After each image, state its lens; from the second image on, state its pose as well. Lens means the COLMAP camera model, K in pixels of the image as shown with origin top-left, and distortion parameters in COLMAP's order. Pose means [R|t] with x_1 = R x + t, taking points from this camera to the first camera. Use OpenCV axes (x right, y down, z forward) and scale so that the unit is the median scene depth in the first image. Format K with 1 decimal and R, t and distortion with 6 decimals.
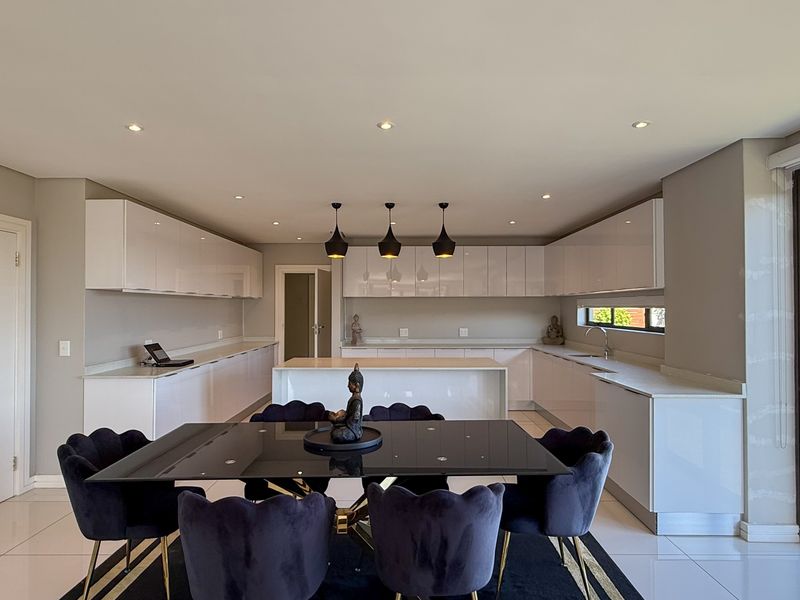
lens RADIAL K [[491.7, 0, 400.0], [0, 491.7, 300.0], [0, 0, 1]] dist [0.005805, 0.000122]
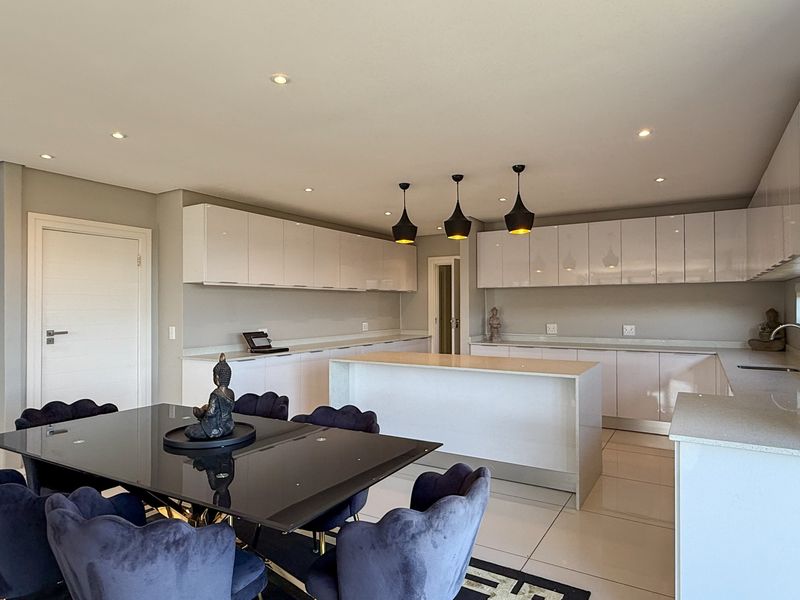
lens RADIAL K [[491.7, 0, 400.0], [0, 491.7, 300.0], [0, 0, 1]] dist [0.005805, 0.000122]
pose [[0.854174, -0.009510, -0.519901, 0.251683], [0.011721, 0.999931, 0.000965, 0.014116], [0.519855, -0.006918, 0.854226, 0.159195]]
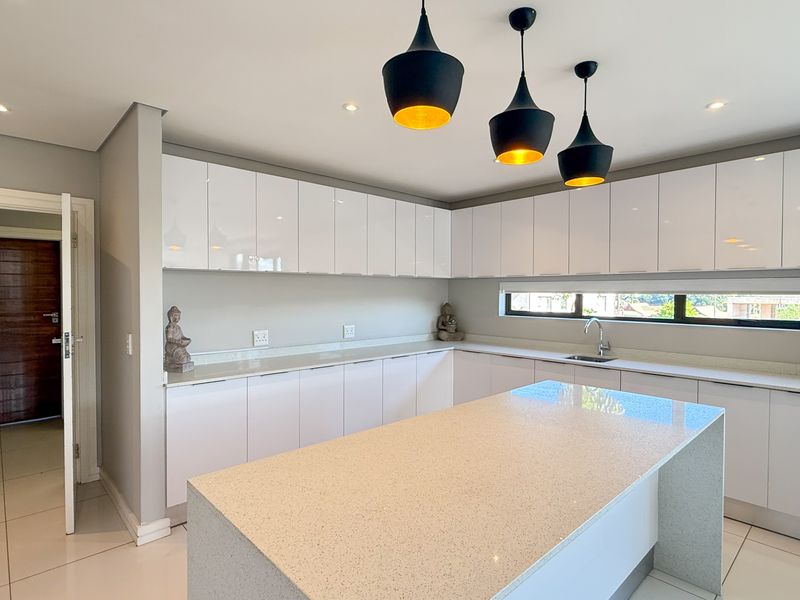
lens RADIAL K [[435.5, 0, 400.0], [0, 435.5, 300.0], [0, 0, 1]] dist [-0.002715, -0.000199]
pose [[0.726536, -0.008188, 0.687080, -0.234016], [-0.013891, 0.999550, 0.026602, 0.010393], [-0.686988, -0.028872, 0.726095, 0.607802]]
